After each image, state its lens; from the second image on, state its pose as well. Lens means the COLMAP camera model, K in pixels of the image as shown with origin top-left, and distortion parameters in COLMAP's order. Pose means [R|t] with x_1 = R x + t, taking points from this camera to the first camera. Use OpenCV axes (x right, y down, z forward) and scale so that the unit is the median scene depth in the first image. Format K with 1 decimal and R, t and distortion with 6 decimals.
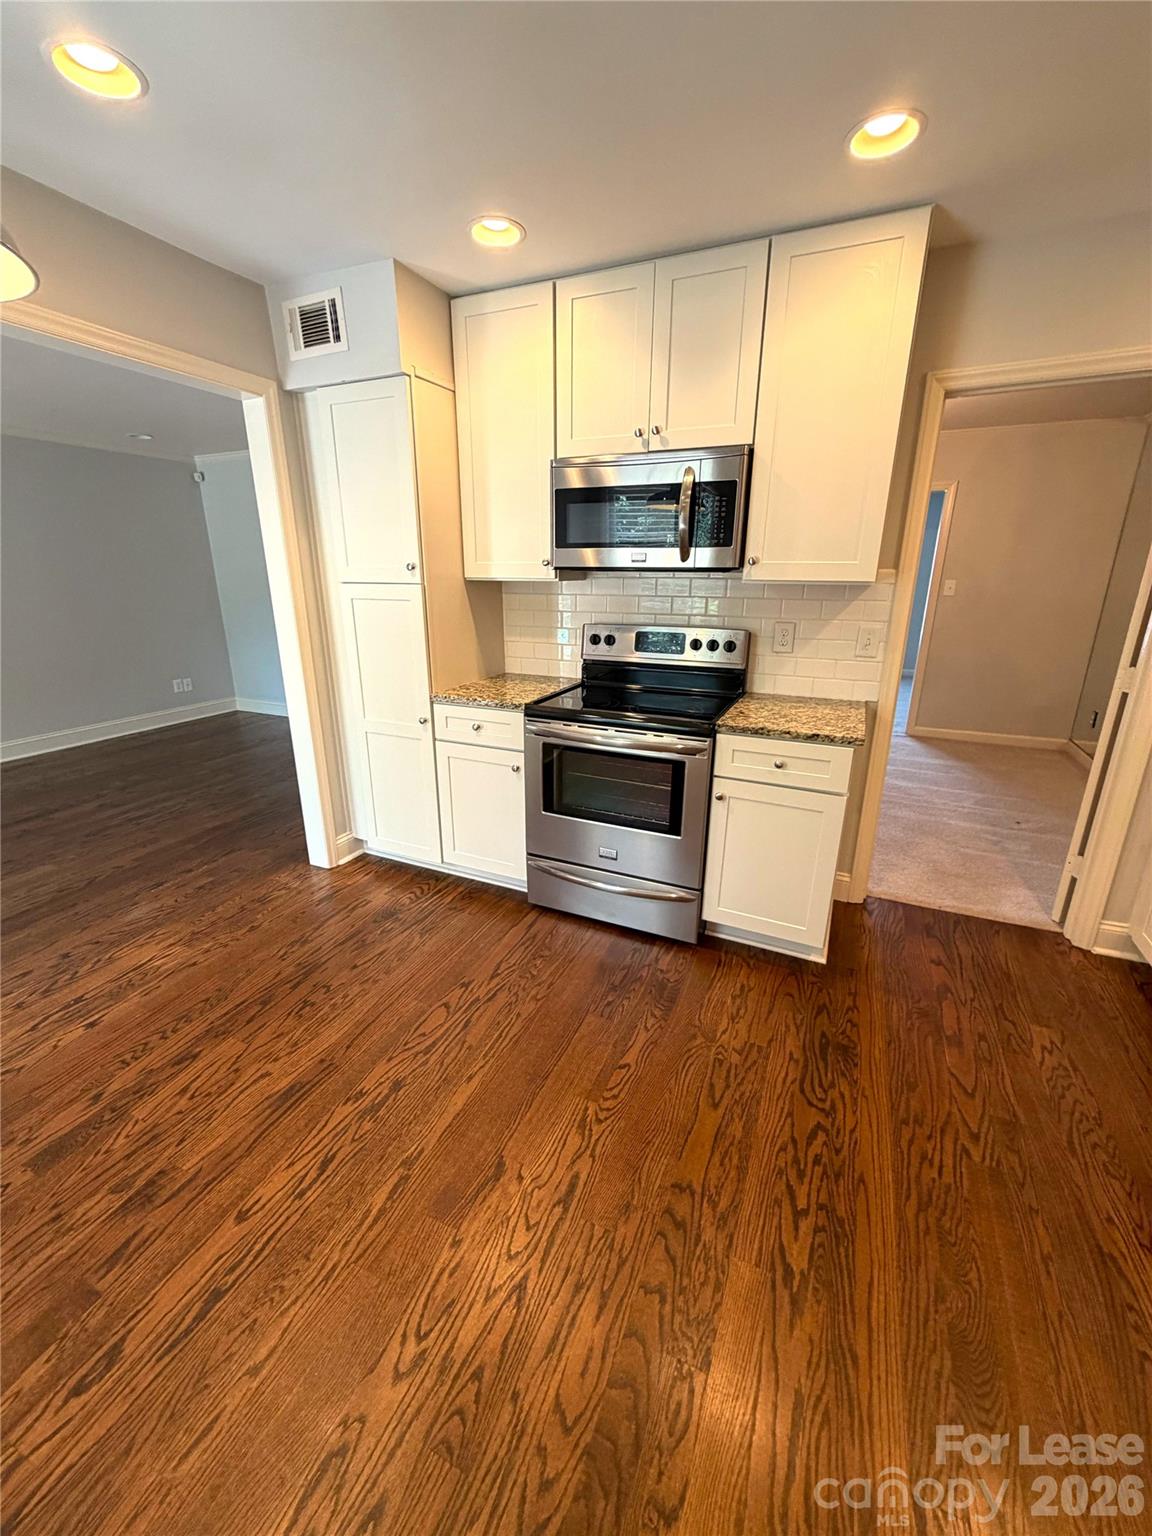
lens RADIAL K [[609.9, 0, 574.9], [0, 609.9, 764.9], [0, 0, 1]] dist [-0.002946, 0.001032]
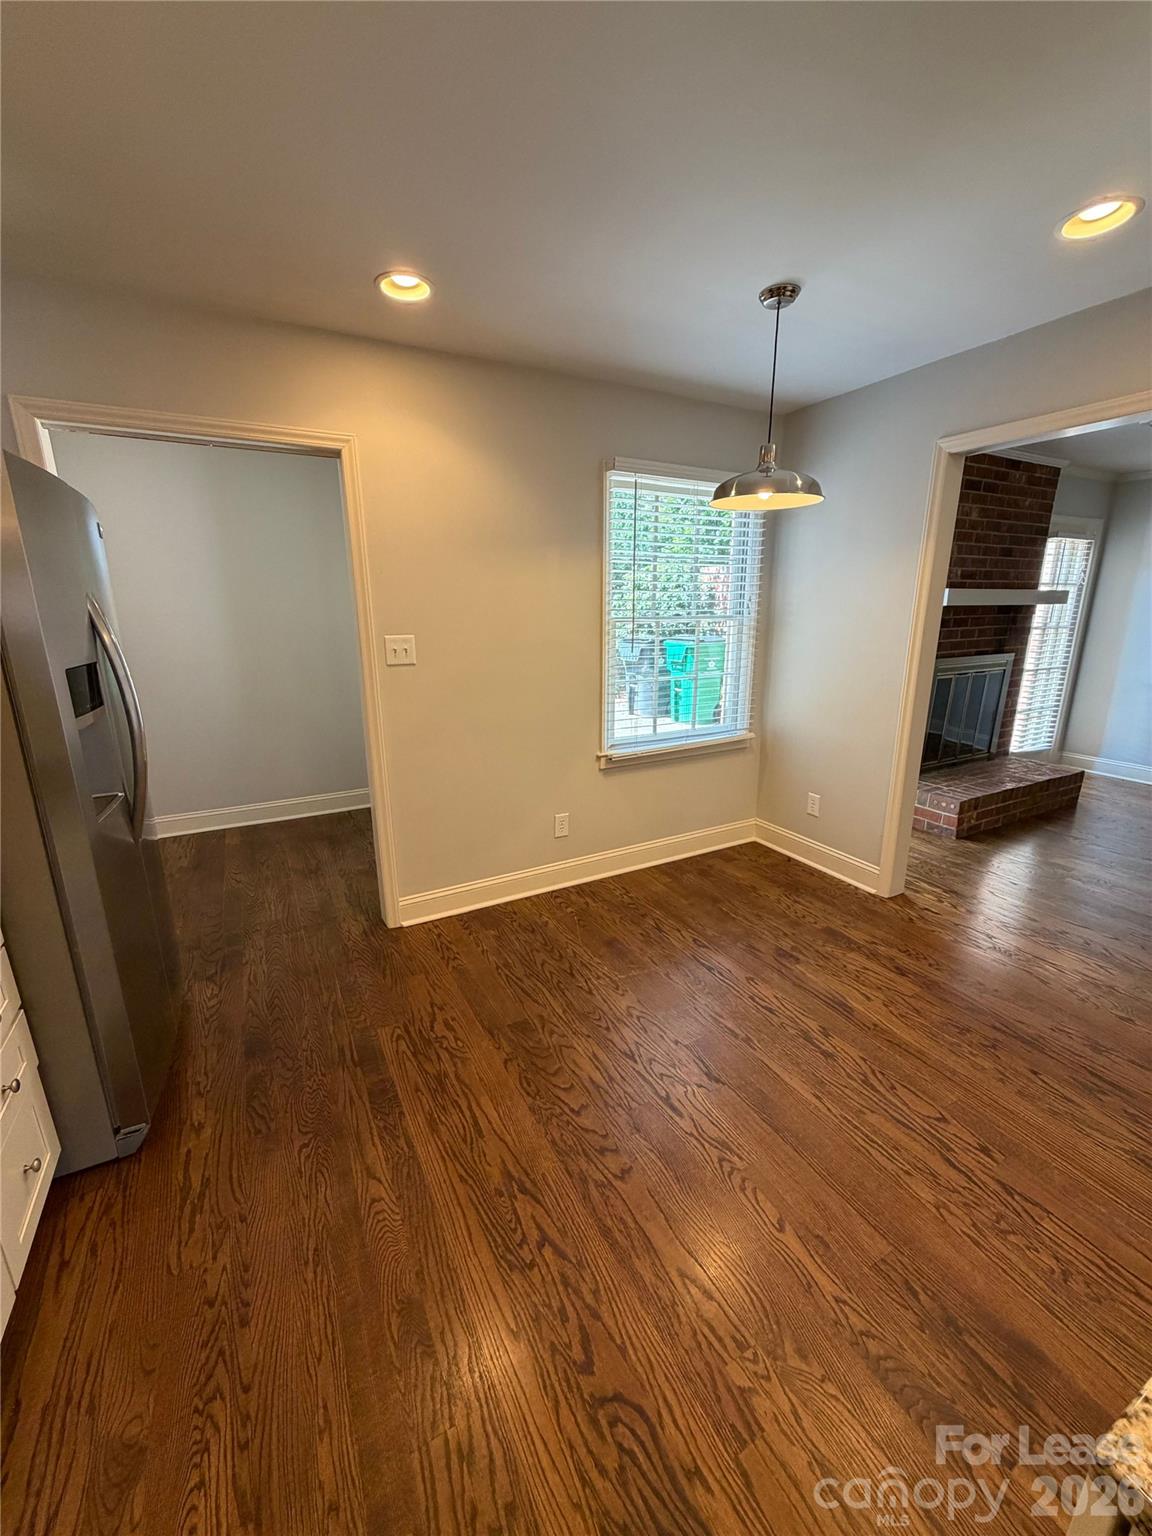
lens RADIAL K [[609.9, 0, 574.6], [0, 609.9, 765.7], [0, 0, 1]] dist [-0.002946, 0.001032]
pose [[-0.611280, 0.204572, -0.764518, 0.900299], [-0.236286, 0.874779, 0.423001, -0.381171], [0.755318, 0.439217, -0.486398, 1.119202]]
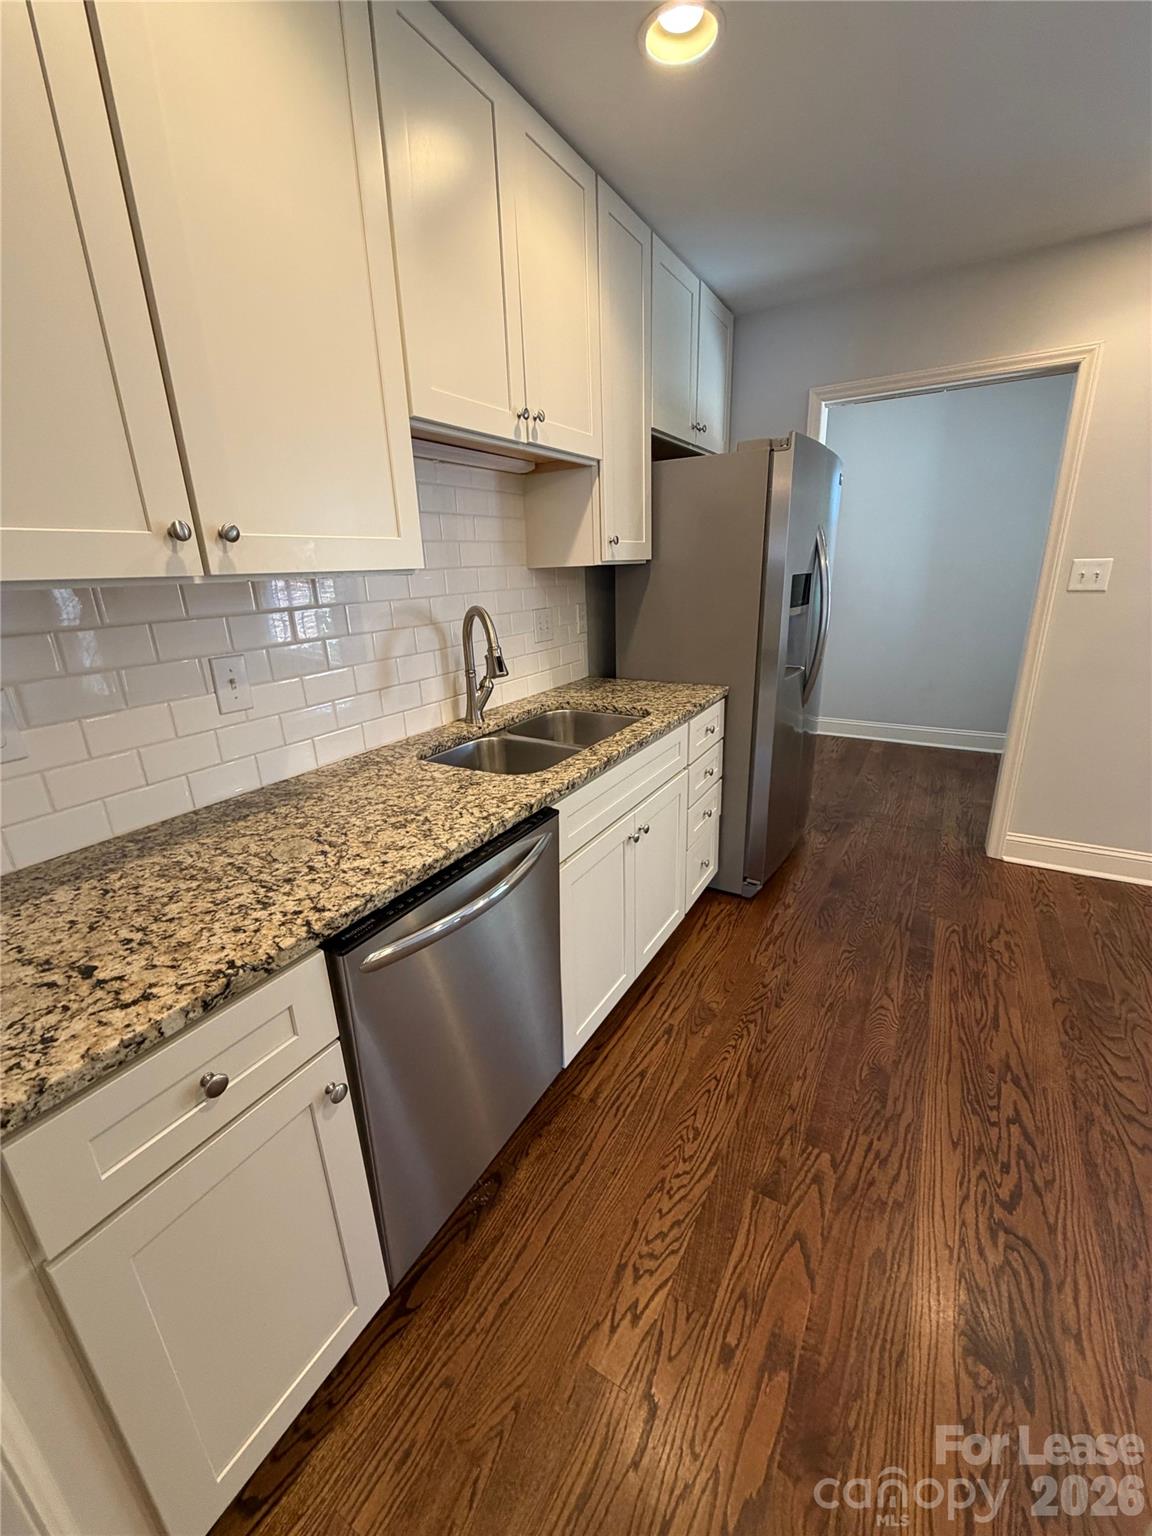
lens RADIAL K [[609.9, 0, 577.0], [0, 609.9, 760.1], [0, 0, 1]] dist [-0.002946, 0.001032]
pose [[-0.992792, -0.007422, 0.119623, 0.967821], [0.064131, 0.810284, 0.582517, -0.451000], [-0.101252, 0.585990, -0.803968, 1.490400]]
